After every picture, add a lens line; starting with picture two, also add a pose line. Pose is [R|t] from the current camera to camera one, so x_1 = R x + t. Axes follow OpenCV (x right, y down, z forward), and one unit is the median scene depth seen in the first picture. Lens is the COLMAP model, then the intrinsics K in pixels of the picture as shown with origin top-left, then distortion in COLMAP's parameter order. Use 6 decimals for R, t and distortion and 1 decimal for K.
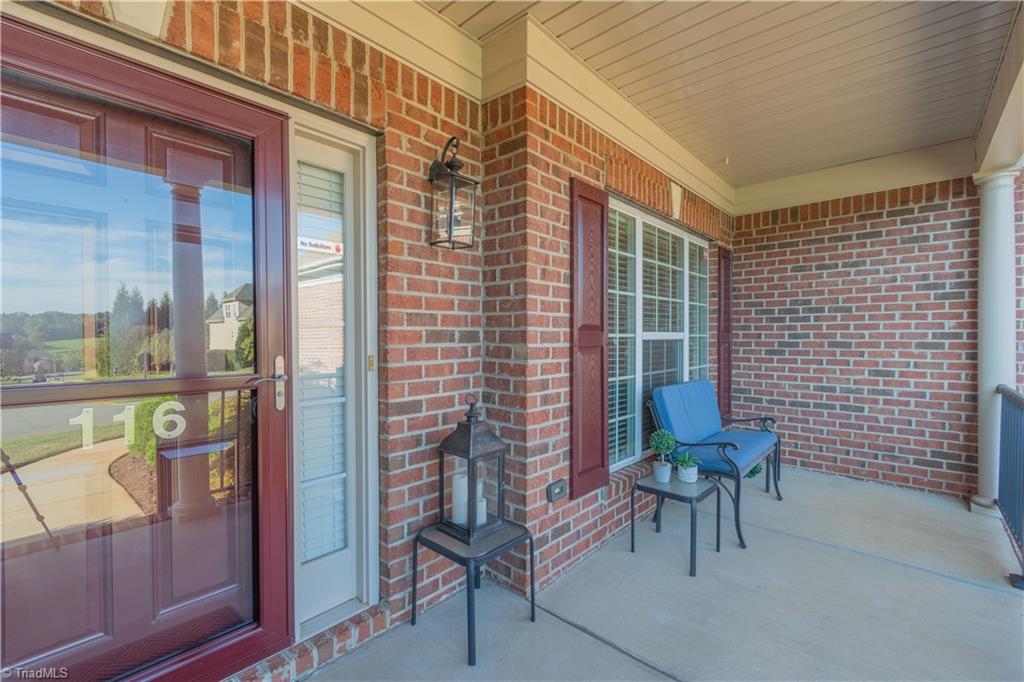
lens RADIAL K [[453.9, 0, 516.4], [0, 453.9, 344.7], [0, 0, 1]] dist [0.001988, -0.000925]
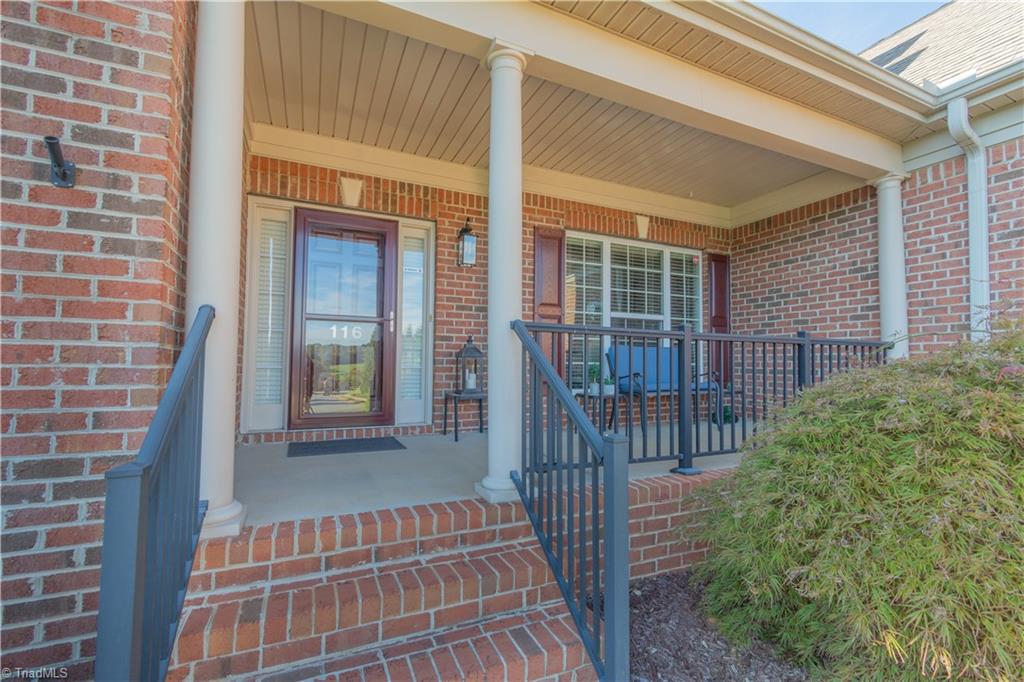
lens RADIAL K [[453.9, 0, 514.0], [0, 453.9, 342.8], [0, 0, 1]] dist [0.001988, -0.000925]
pose [[0.913317, -0.009647, -0.407136, 0.578870], [-0.017908, 0.997801, -0.063815, 0.175441], [0.406856, 0.065574, 0.911136, -0.532416]]
